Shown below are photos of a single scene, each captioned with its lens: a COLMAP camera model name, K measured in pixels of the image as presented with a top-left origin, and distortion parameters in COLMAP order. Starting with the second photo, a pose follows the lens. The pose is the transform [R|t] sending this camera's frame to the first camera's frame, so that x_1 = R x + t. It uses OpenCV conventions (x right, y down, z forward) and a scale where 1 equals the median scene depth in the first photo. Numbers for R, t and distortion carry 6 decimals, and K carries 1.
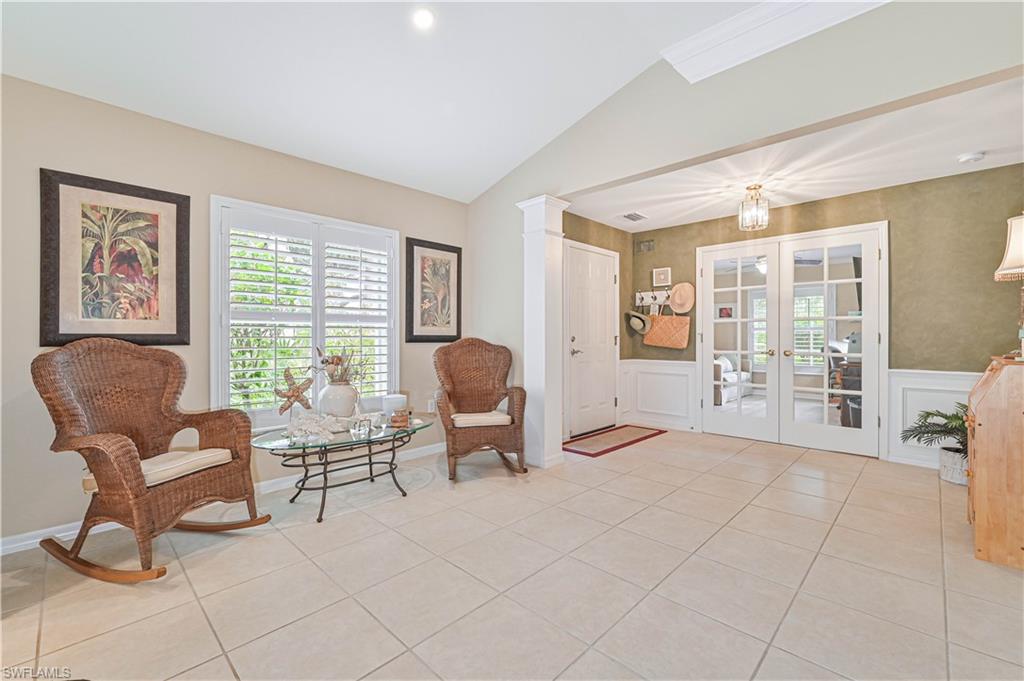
lens RADIAL K [[432.2, 0, 513.4], [0, 432.2, 336.9], [0, 0, 1]] dist [-0.000645, -0.000085]
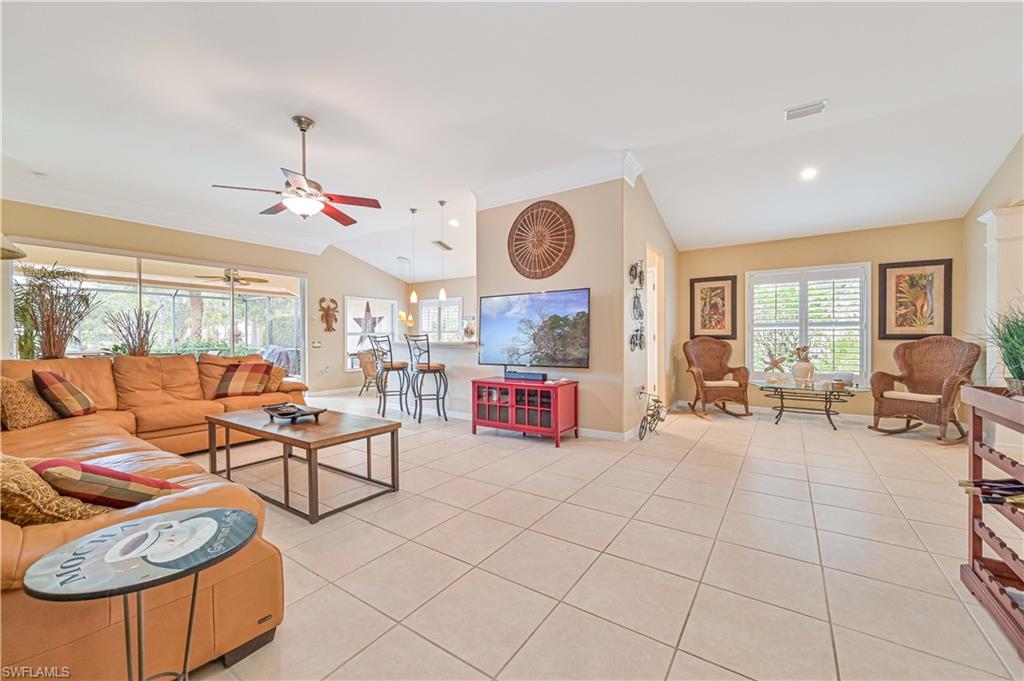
lens RADIAL K [[403.4, 0, 513.3], [0, 403.4, 341.5], [0, 0, 1]] dist [-0.000232, 0.000002]
pose [[0.171617, 0.007175, -0.985138, 1.161920], [0.001742, 0.999970, 0.007587, 0.010822], [0.985162, -0.003019, 0.171599, -0.544414]]
